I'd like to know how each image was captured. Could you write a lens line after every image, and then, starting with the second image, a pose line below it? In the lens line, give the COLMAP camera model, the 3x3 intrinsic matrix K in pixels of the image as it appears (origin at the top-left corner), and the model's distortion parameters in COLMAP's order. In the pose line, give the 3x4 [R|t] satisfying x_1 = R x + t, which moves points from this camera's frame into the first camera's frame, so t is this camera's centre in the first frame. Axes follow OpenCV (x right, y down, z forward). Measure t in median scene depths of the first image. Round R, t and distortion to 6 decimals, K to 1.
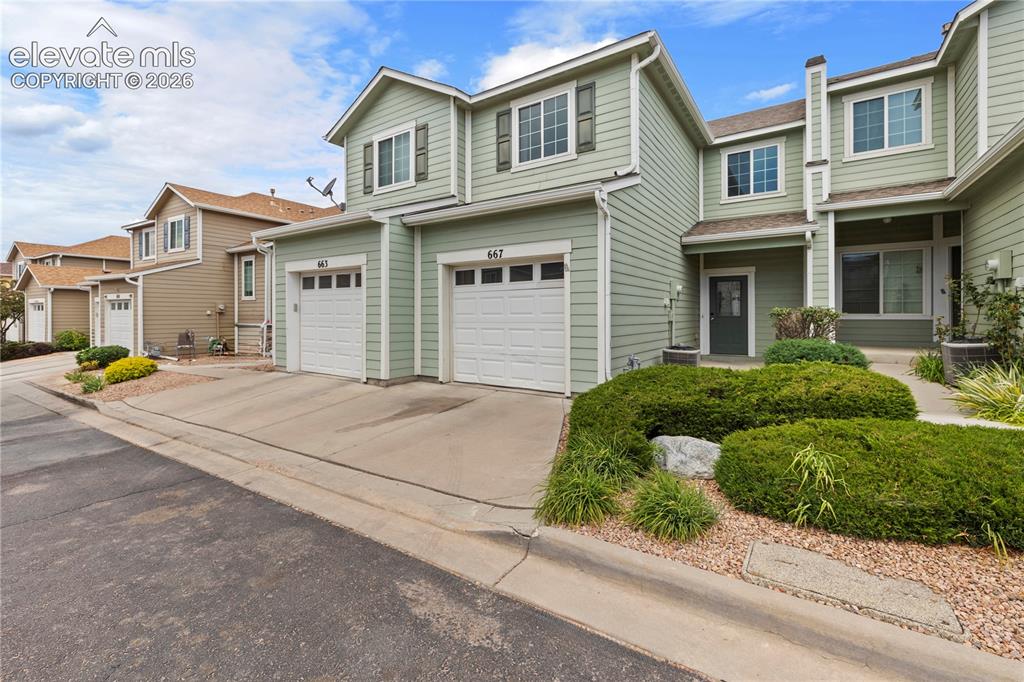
lens RADIAL K [[441.9, 0, 506.1], [0, 441.9, 315.8], [0, 0, 1]] dist [-0.003230, 0.001499]
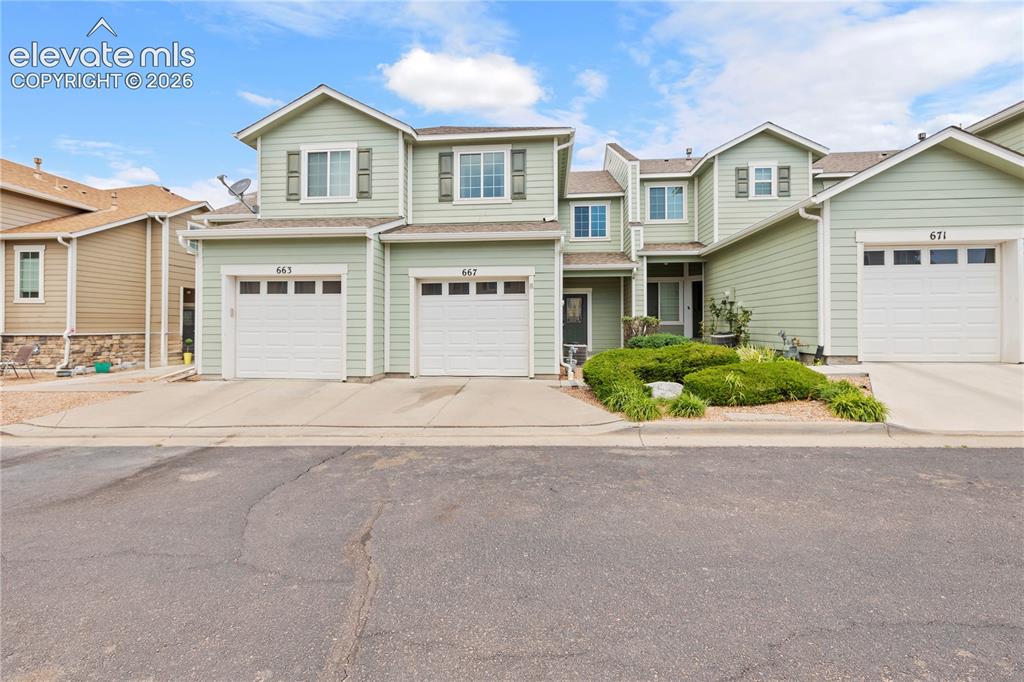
lens RADIAL K [[441.9, 0, 509.1], [0, 441.9, 322.0], [0, 0, 1]] dist [-0.003230, 0.001499]
pose [[0.875447, 0.002553, 0.483307, -0.447038], [0.002469, 0.999949, -0.009754, 0.014381], [-0.483307, 0.009732, 0.875397, -0.145259]]
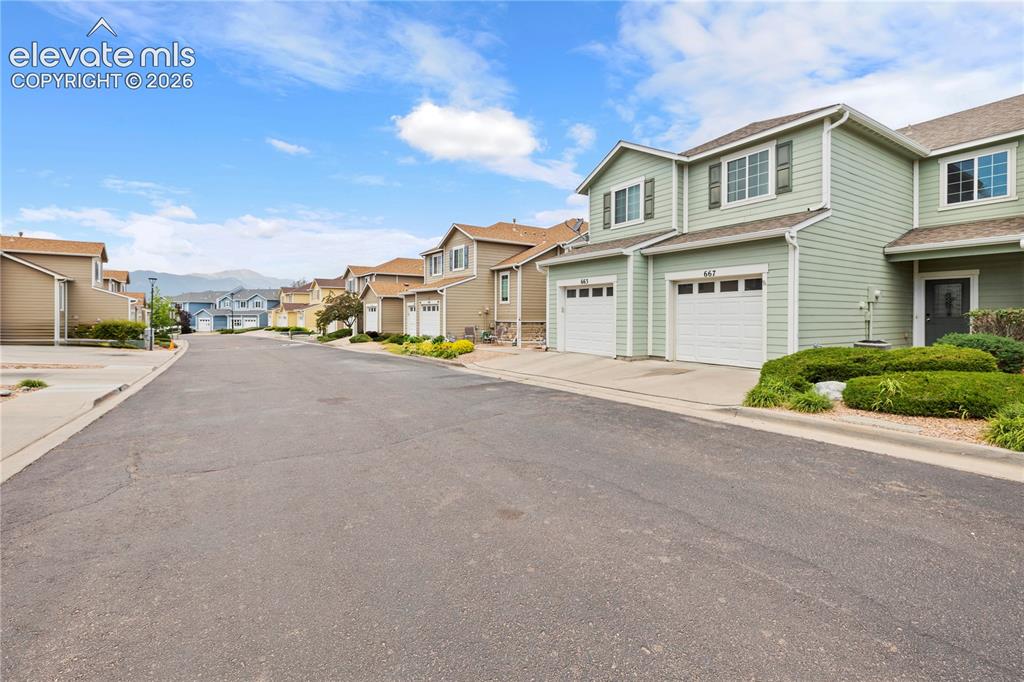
lens RADIAL K [[441.9, 0, 504.3], [0, 441.9, 319.6], [0, 0, 1]] dist [-0.003230, 0.001499]
pose [[0.911333, 0.007219, -0.411606, -0.034386], [-0.003935, 0.999953, 0.008825, 0.003055], [0.411650, -0.006423, 0.911319, -0.513243]]
